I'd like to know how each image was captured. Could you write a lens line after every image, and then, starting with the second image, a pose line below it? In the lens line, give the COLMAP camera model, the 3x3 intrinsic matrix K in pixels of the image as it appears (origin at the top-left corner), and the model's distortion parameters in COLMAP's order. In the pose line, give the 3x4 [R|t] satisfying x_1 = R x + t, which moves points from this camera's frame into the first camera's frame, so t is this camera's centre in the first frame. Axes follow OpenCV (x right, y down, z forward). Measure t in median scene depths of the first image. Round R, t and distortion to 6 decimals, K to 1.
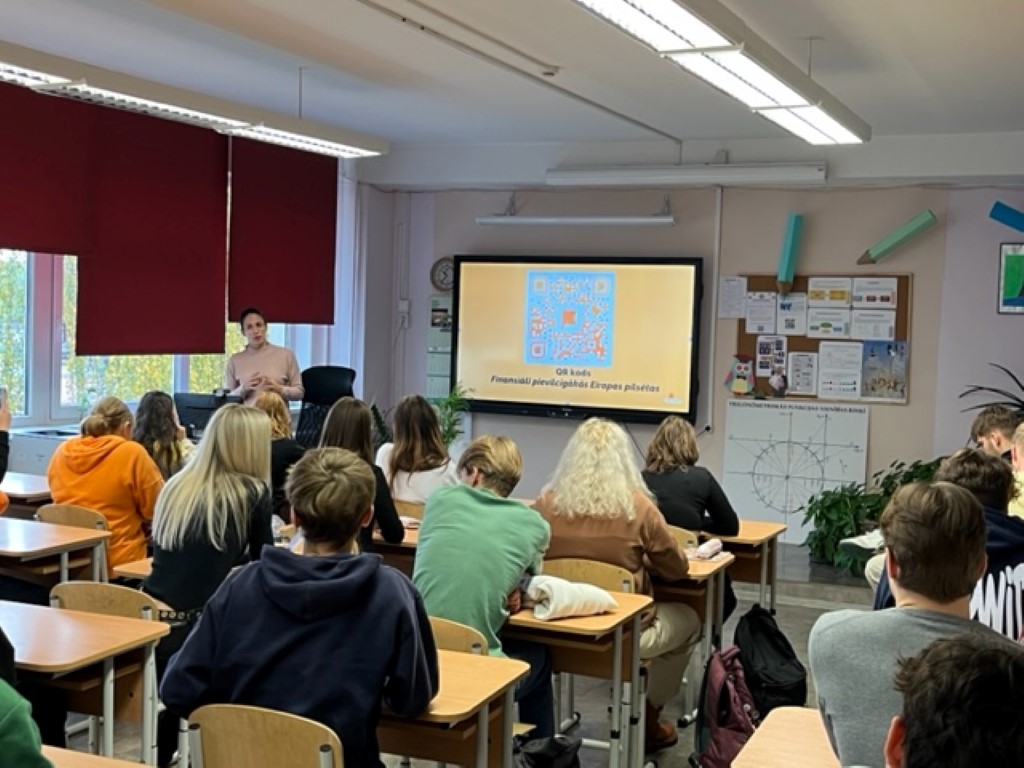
lens RADIAL K [[1464.7, 0, 512.0], [0, 1464.7, 384.0], [0, 0, 1]] dist [-0.023344, 0.012069]
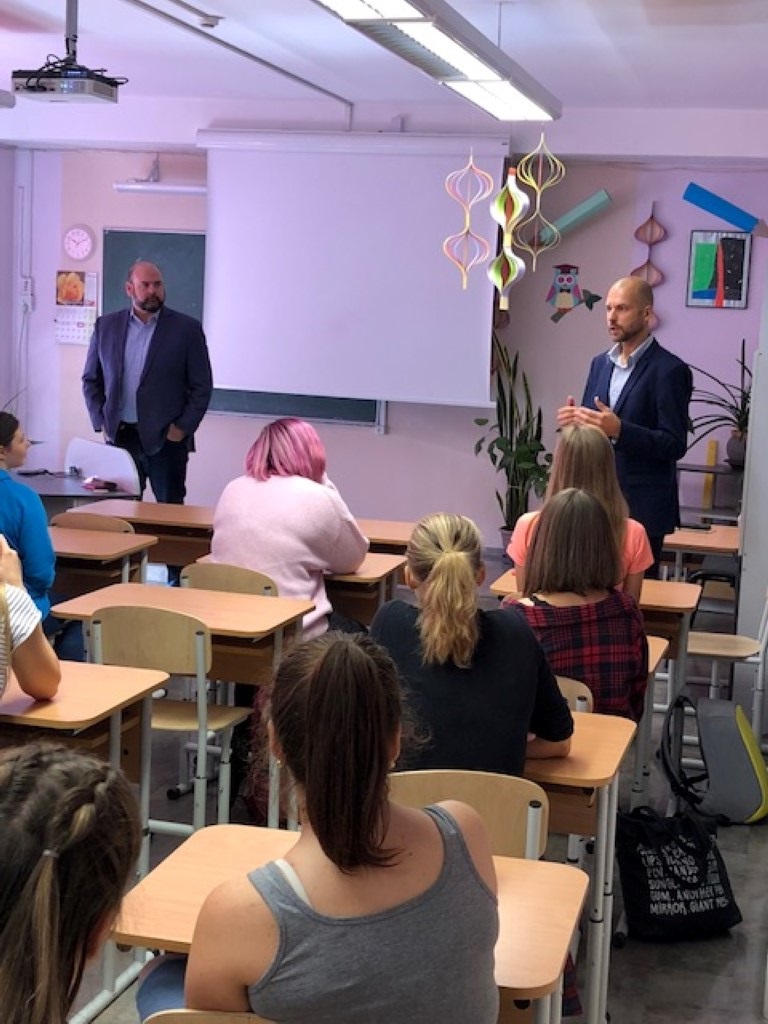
lens RADIAL K [[1769.8, 0, 384.0], [0, 1769.8, 512.0], [0, 0, 1]] dist [0.113807, 0.138690]
pose [[0.987300, -0.010159, 0.158541, -0.040182], [-0.001970, 0.997094, 0.076159, 0.001960], [-0.158853, -0.075505, 0.984411, -0.106340]]
